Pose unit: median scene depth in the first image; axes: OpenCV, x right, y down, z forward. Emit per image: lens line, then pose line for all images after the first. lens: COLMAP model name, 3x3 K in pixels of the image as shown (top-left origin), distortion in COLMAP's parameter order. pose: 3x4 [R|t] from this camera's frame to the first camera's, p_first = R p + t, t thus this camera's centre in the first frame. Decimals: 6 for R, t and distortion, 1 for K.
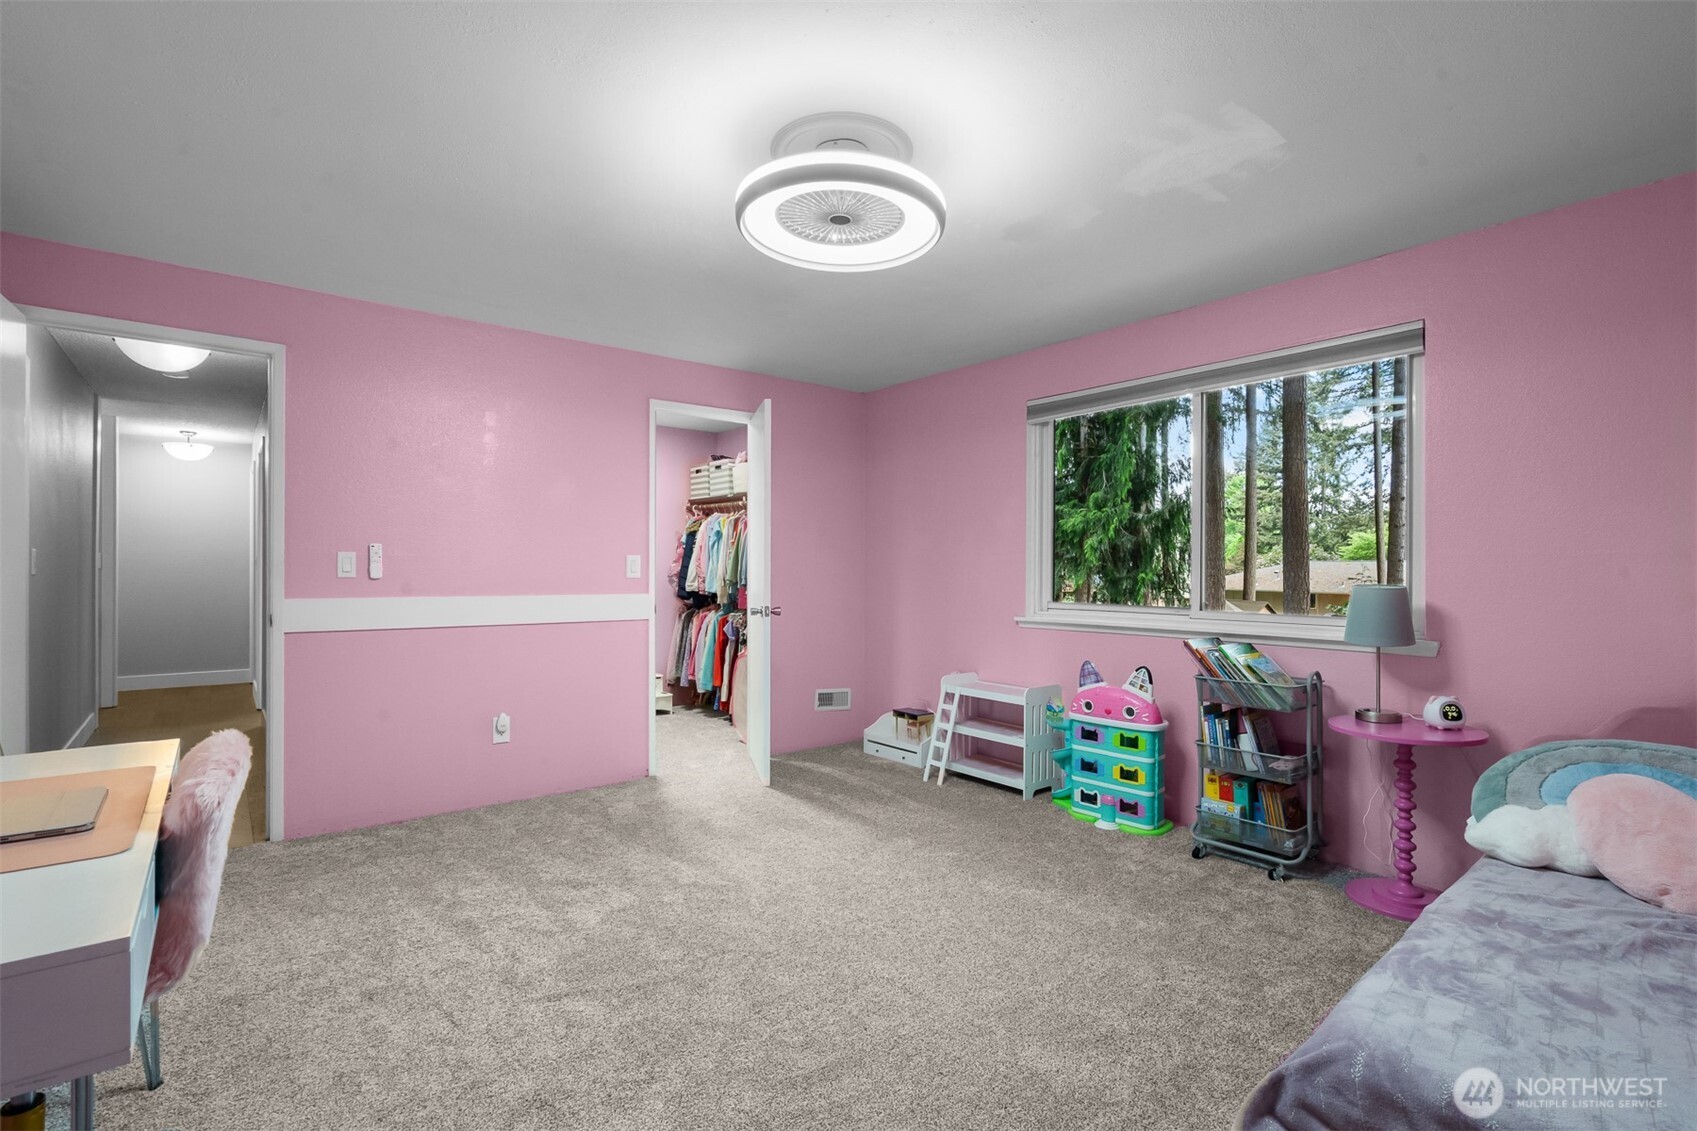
lens RADIAL K [[771.0, 0, 851.5], [0, 771.0, 573.7], [0, 0, 1]] dist [-0.000445, 0.000031]
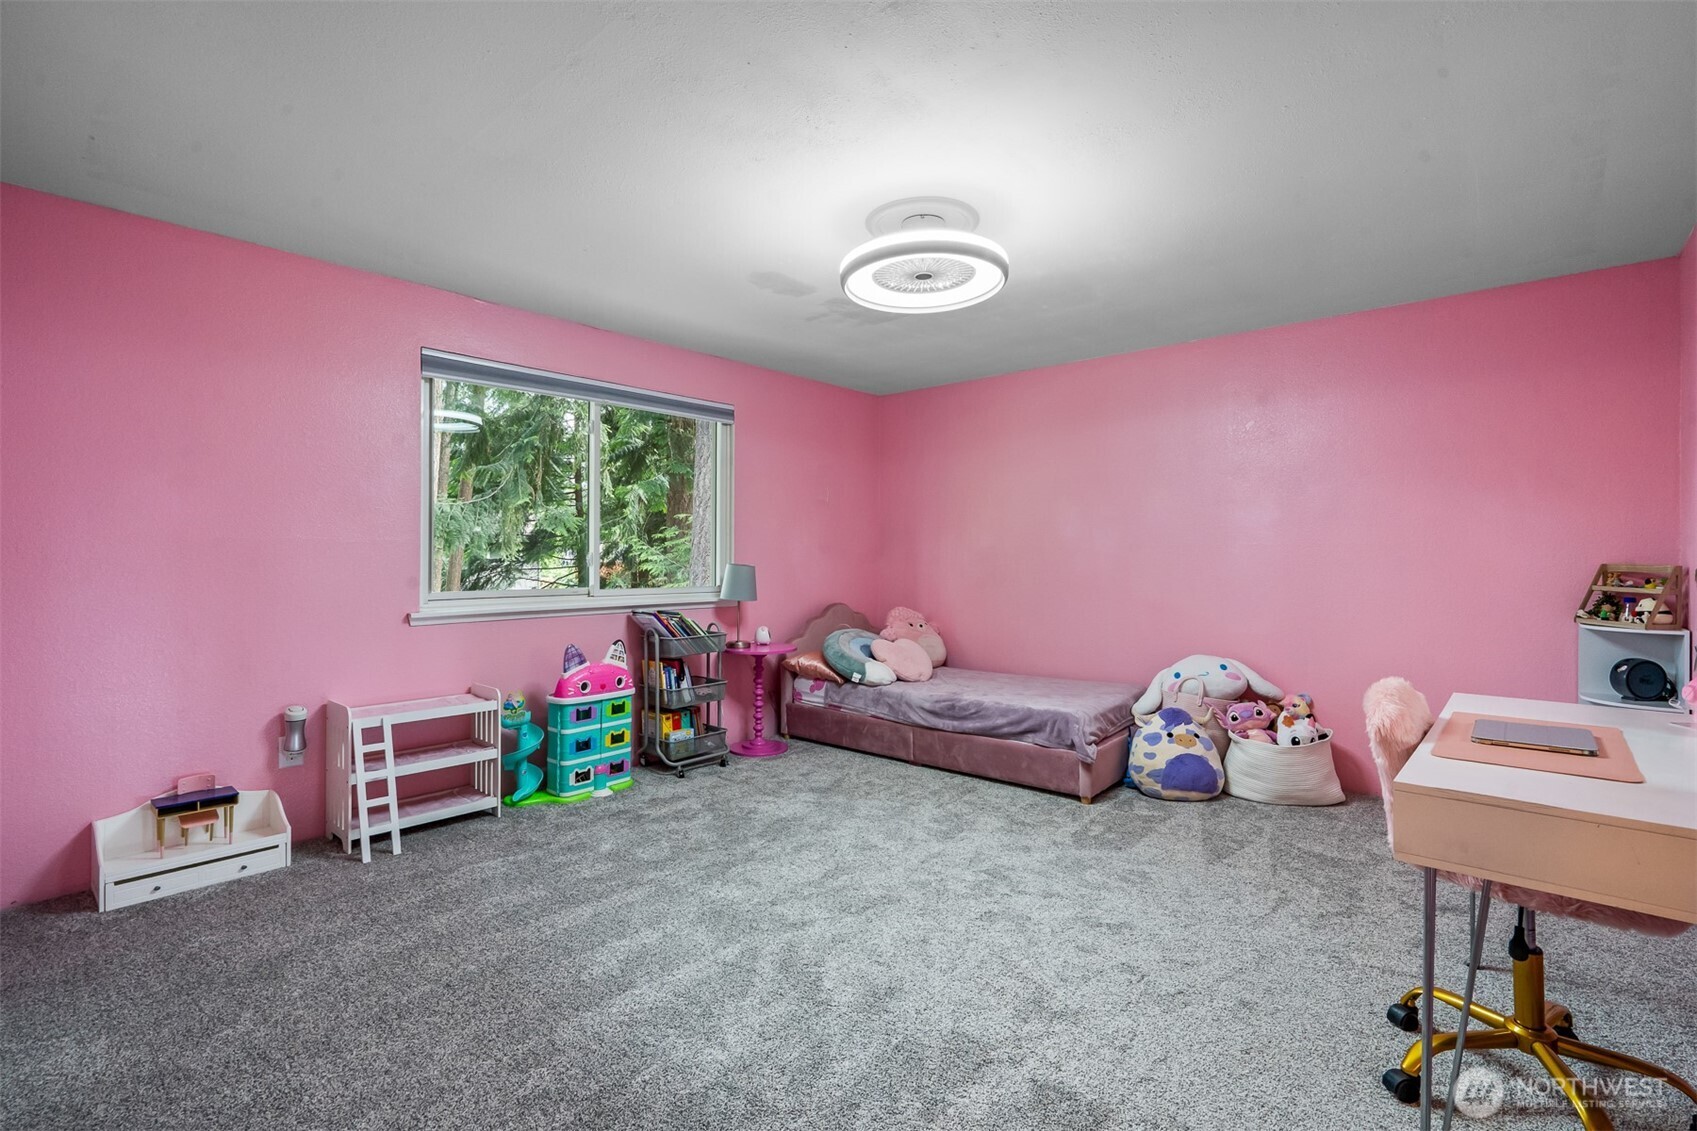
lens RADIAL K [[761.8, 0, 846.0], [0, 761.8, 558.9], [0, 0, 1]] dist [0.002150, 0.000282]
pose [[-0.143315, -0.006731, 0.989654, -0.775286], [0.000496, 0.999976, 0.006873, -0.006463], [-0.989677, 0.001476, -0.143308, 0.826358]]
